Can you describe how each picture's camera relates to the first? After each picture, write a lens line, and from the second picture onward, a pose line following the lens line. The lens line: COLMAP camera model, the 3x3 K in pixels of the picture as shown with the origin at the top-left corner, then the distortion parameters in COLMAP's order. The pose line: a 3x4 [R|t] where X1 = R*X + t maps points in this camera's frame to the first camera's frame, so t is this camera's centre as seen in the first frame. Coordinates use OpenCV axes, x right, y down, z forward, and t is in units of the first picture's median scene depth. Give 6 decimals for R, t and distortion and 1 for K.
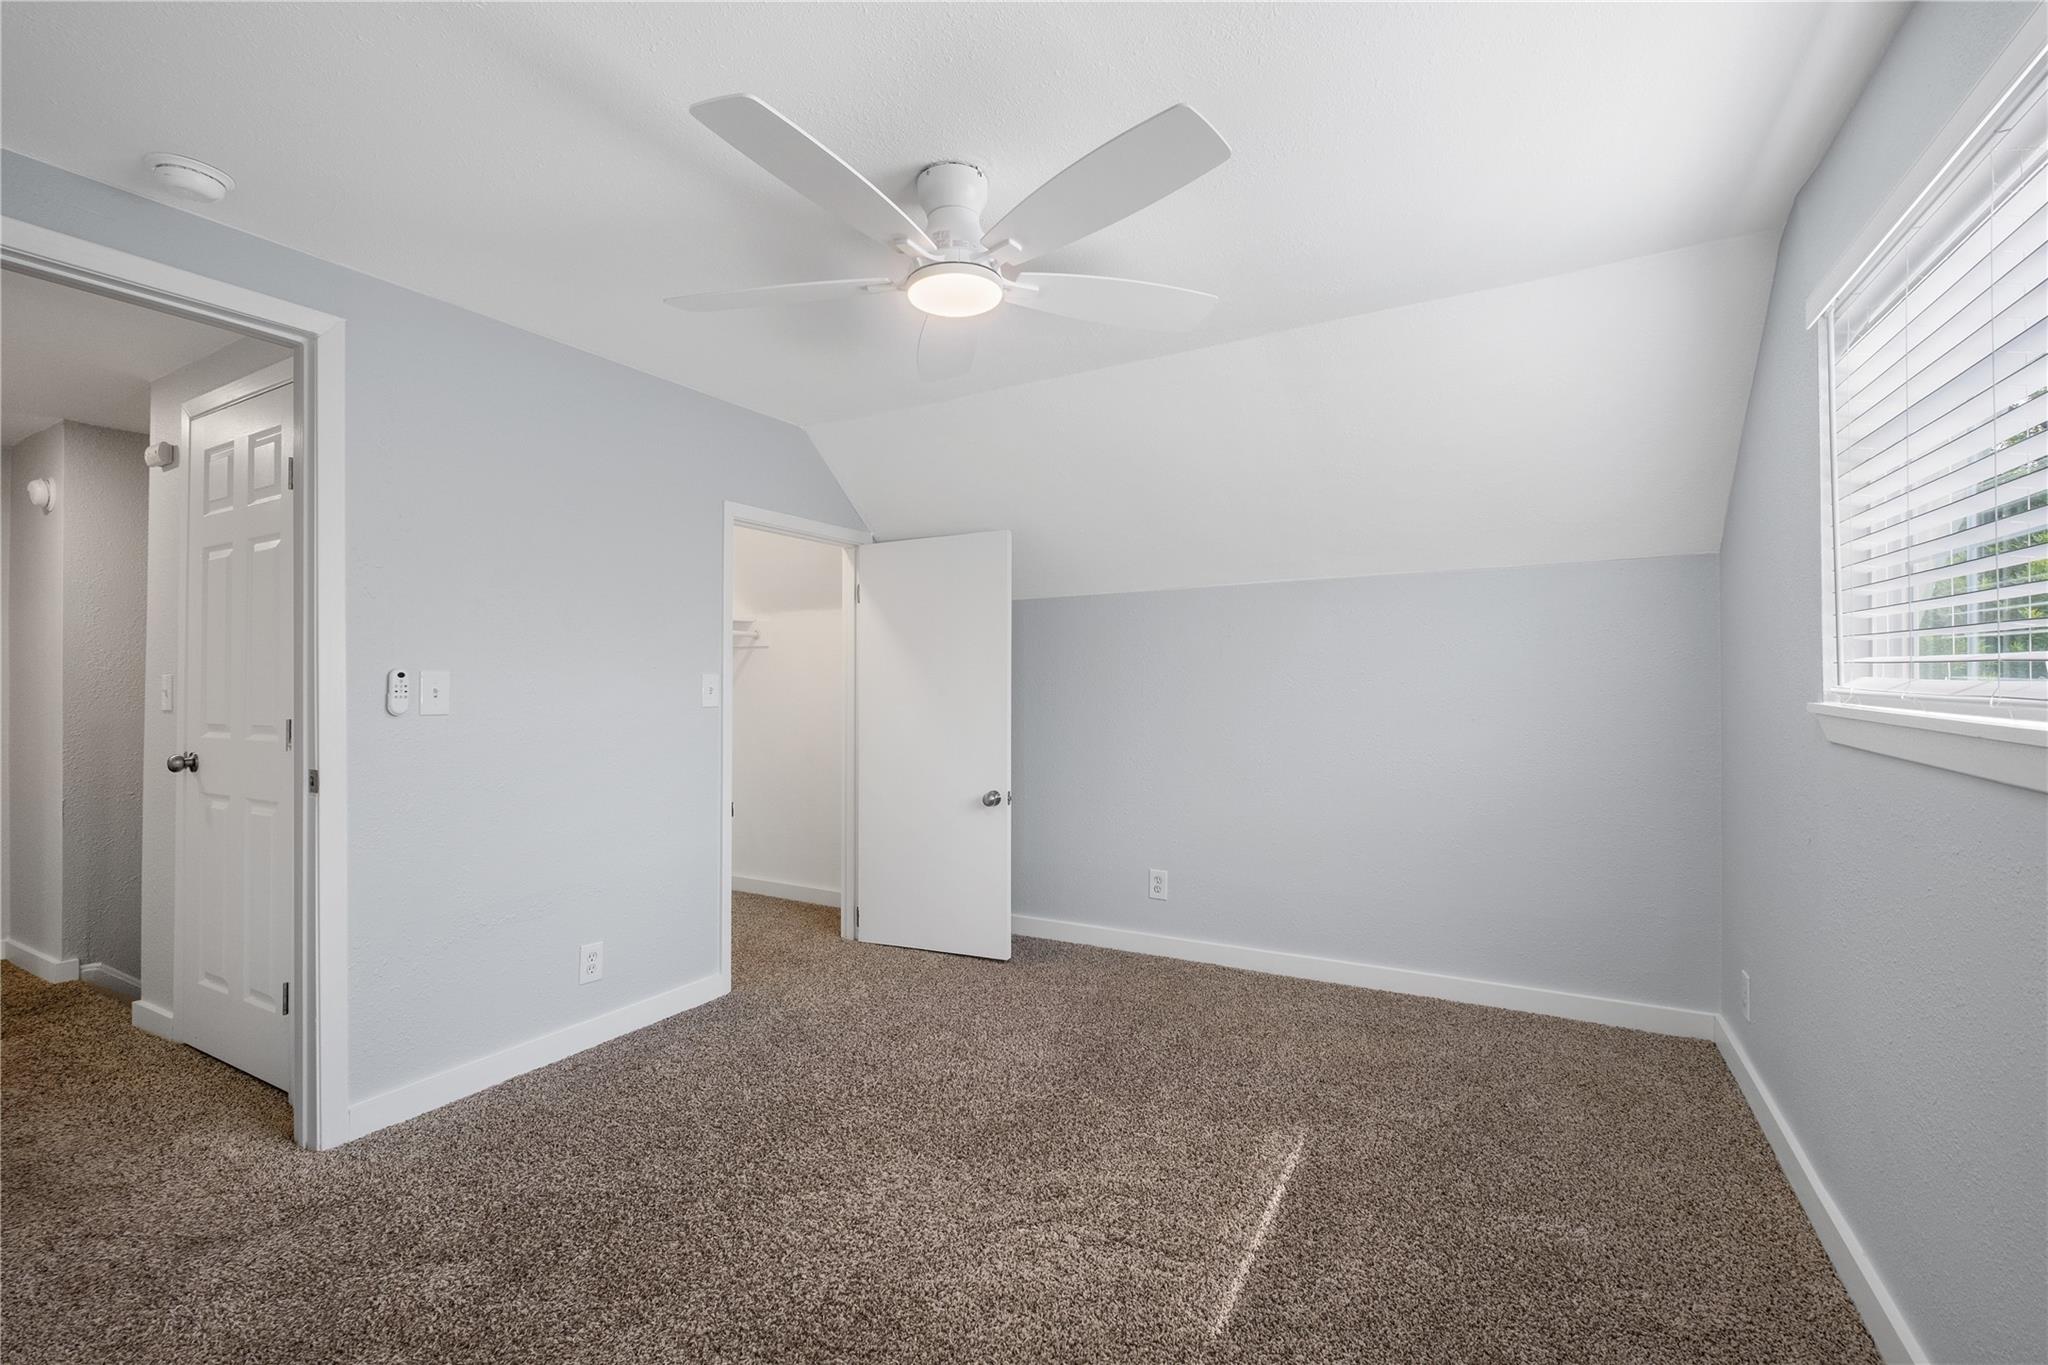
lens RADIAL K [[885.7, 0, 1024.0], [0, 885.7, 682.5], [0, 0, 1]] dist [0.001189, 0.000095]
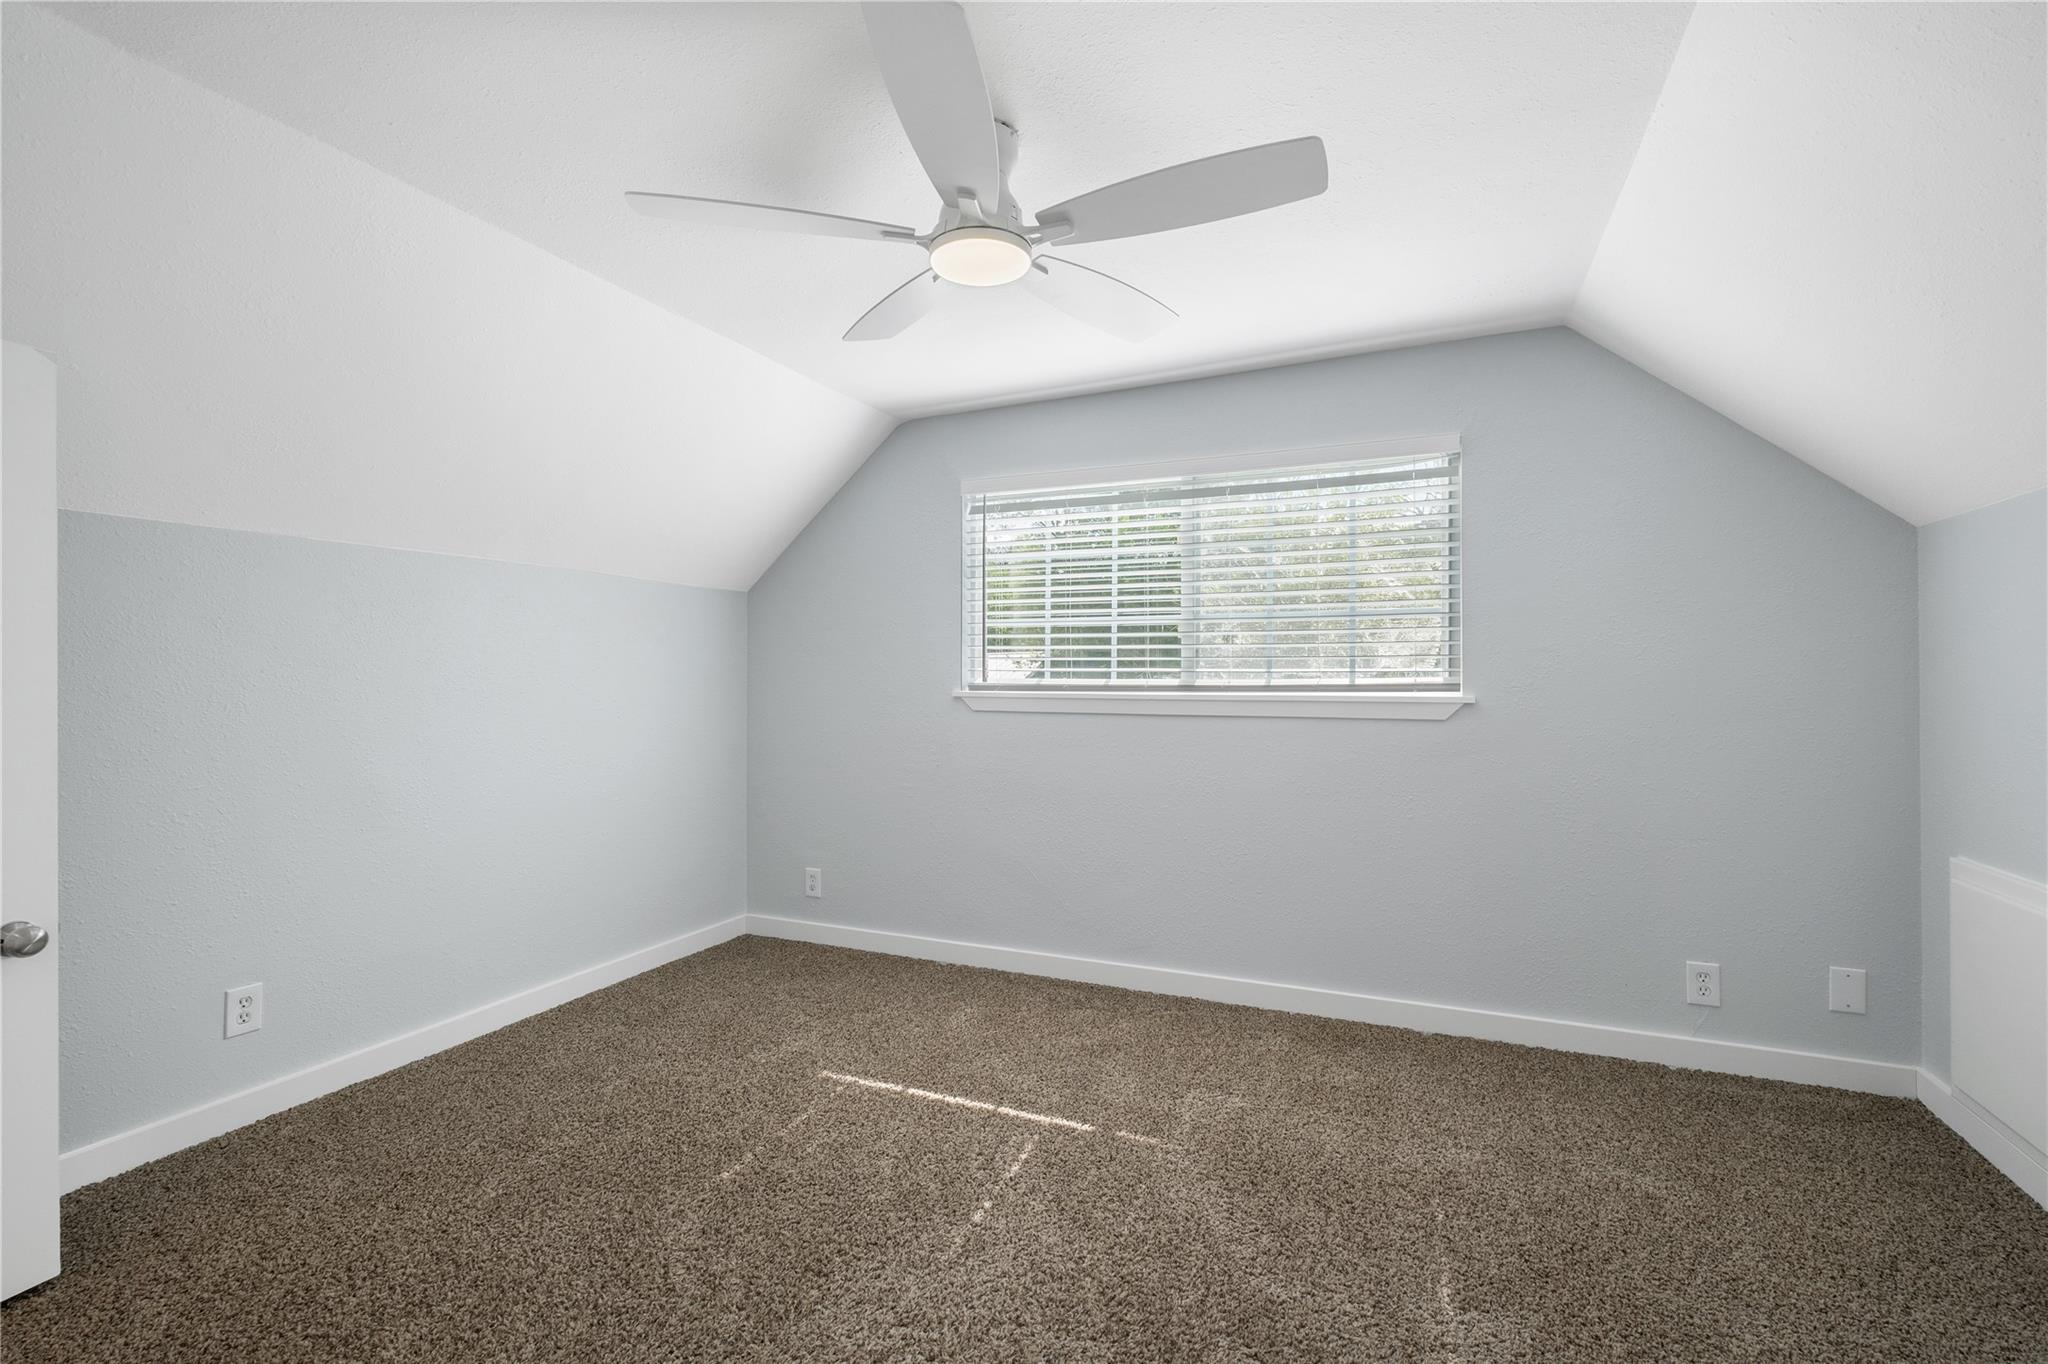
lens RADIAL K [[885.7, 0, 1024.0], [0, 885.7, 682.0], [0, 0, 1]] dist [0.001189, 0.000095]
pose [[-0.100862, 0.002957, 0.994896, -0.589802], [0.005060, 0.999984, -0.002459, 0.004379], [-0.994888, 0.004786, -0.100875, 0.591415]]
